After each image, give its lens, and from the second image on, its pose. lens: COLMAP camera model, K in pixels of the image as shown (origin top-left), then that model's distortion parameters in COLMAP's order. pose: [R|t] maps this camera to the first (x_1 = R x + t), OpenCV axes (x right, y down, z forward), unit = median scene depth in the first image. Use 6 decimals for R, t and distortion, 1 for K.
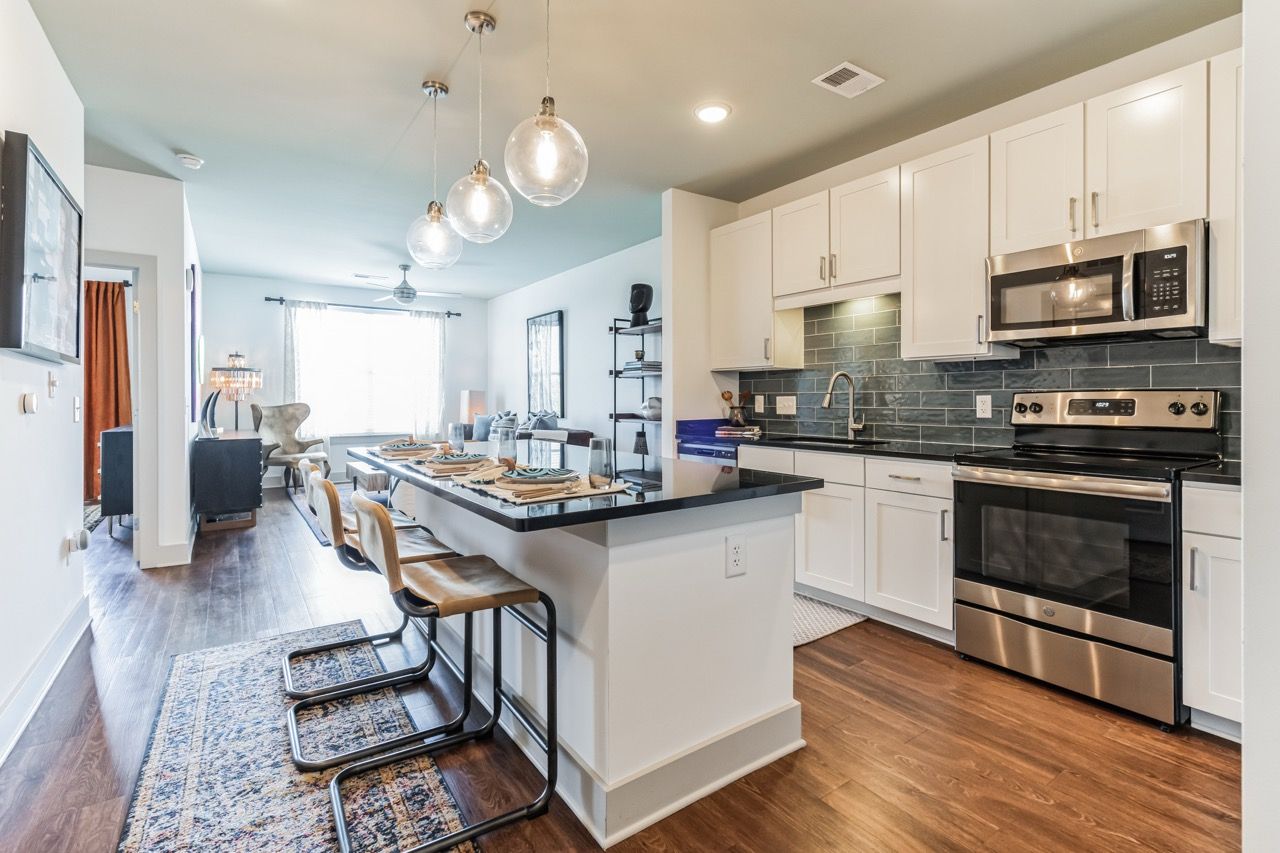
lens RADIAL K [[587.1, 0, 637.7], [0, 587.1, 400.7], [0, 0, 1]] dist [-0.002553, 0.000224]
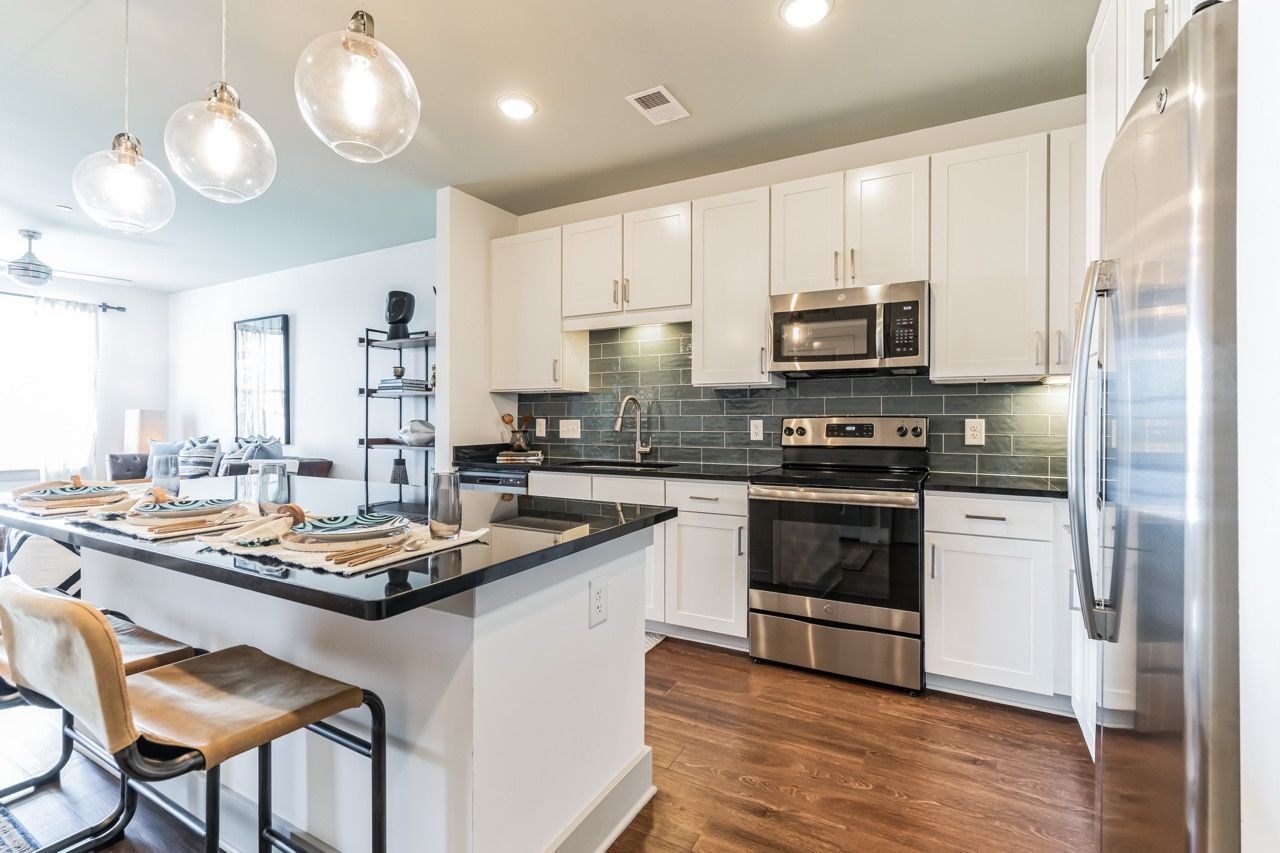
lens RADIAL K [[575.2, 0, 639.5], [0, 575.2, 423.9], [0, 0, 1]] dist [-0.003946, 0.000649]
pose [[0.896807, 0.002994, 0.442413, -0.099327], [-0.002813, 0.999995, -0.001065, -0.000185], [-0.442414, -0.000289, 0.896811, 0.125977]]
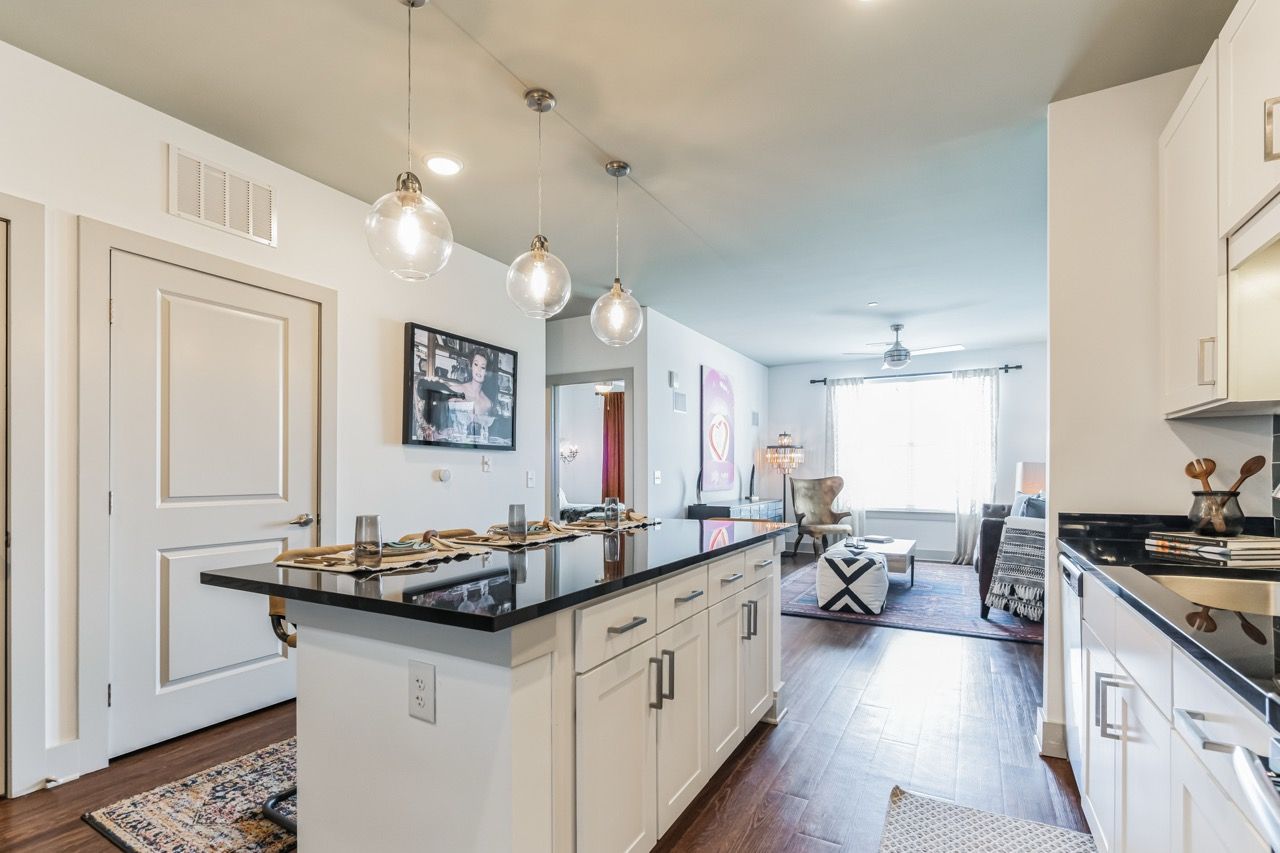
lens RADIAL K [[594.1, 0, 646.9], [0, 594.1, 476.2], [0, 0, 1]] dist [-0.000632, 0.000072]
pose [[0.445633, 0.008649, -0.895174, 0.587204], [-0.005451, 0.999961, 0.006948, -0.005054], [0.895199, 0.001783, 0.445662, 0.572012]]
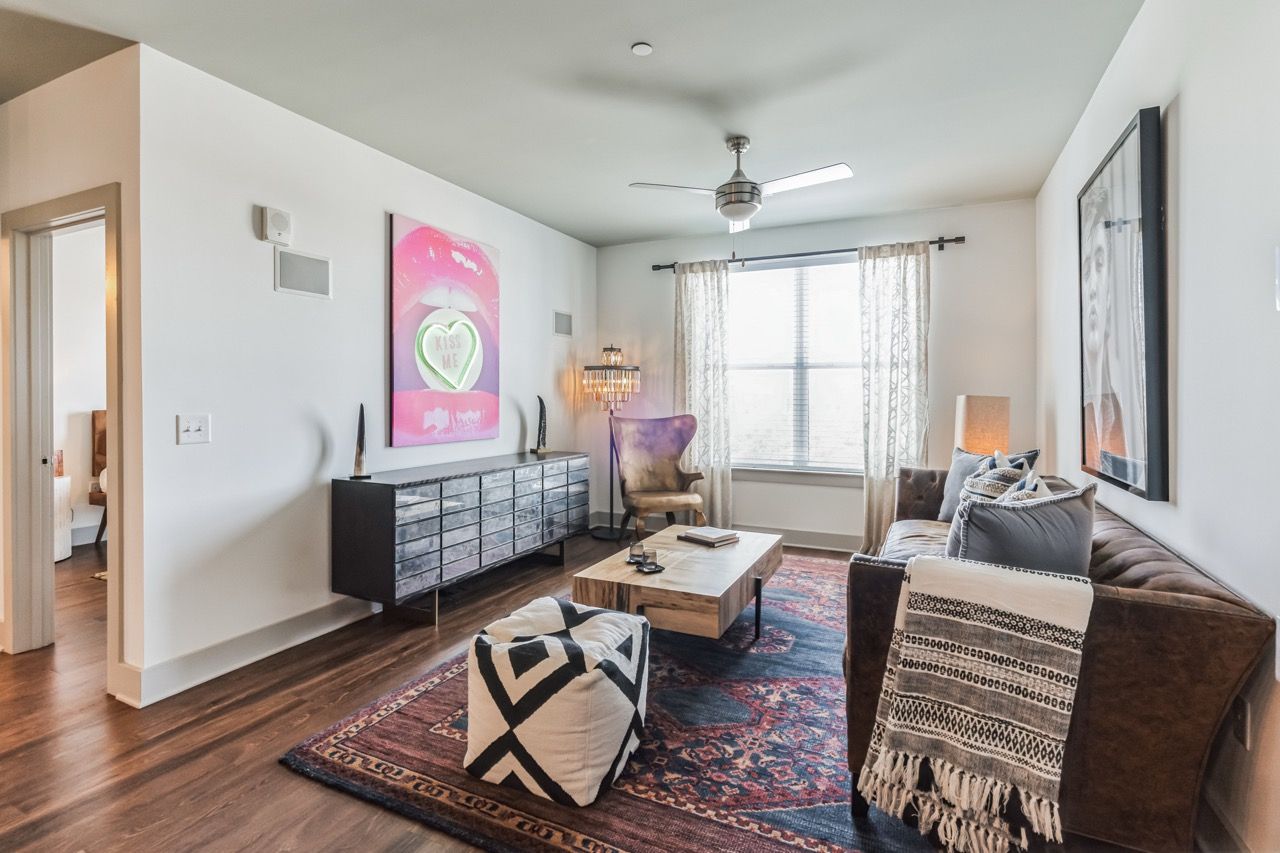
lens RADIAL K [[599.1, 0, 648.6], [0, 599.1, 395.5], [0, 0, 1]] dist [-0.001369, 0.000116]
pose [[0.504355, 0.002529, -0.863493, -0.015447], [-0.008938, 0.999957, -0.002292, -0.041430], [0.863450, 0.008874, 0.504356, 1.596413]]
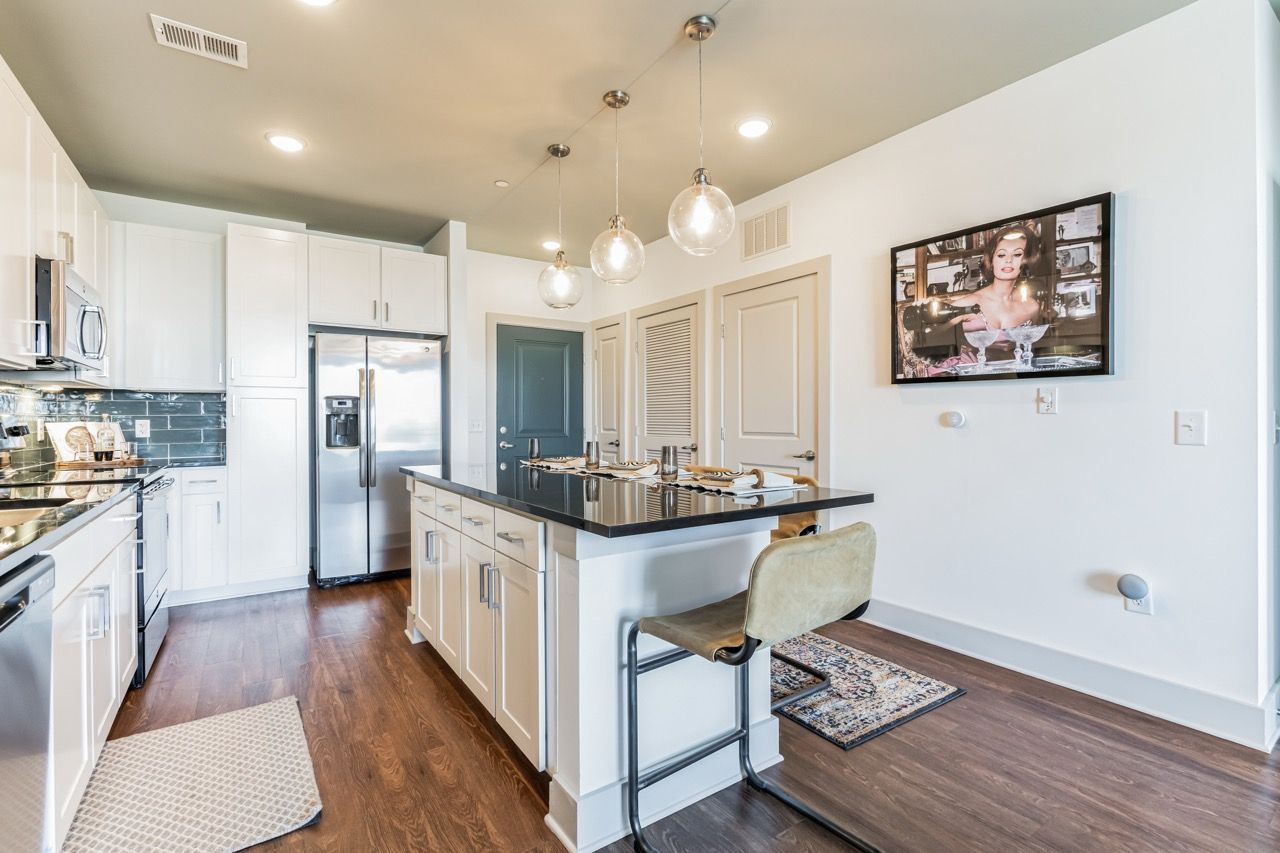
lens RADIAL K [[582.8, 0, 642.3], [0, 582.8, 421.8], [0, 0, 1]] dist [0.000155, 0.000174]
pose [[-0.999910, 0.008552, 0.010300, -0.265691], [0.008655, 0.999913, 0.009999, -0.005533], [-0.010214, 0.010087, -0.999897, 1.748696]]
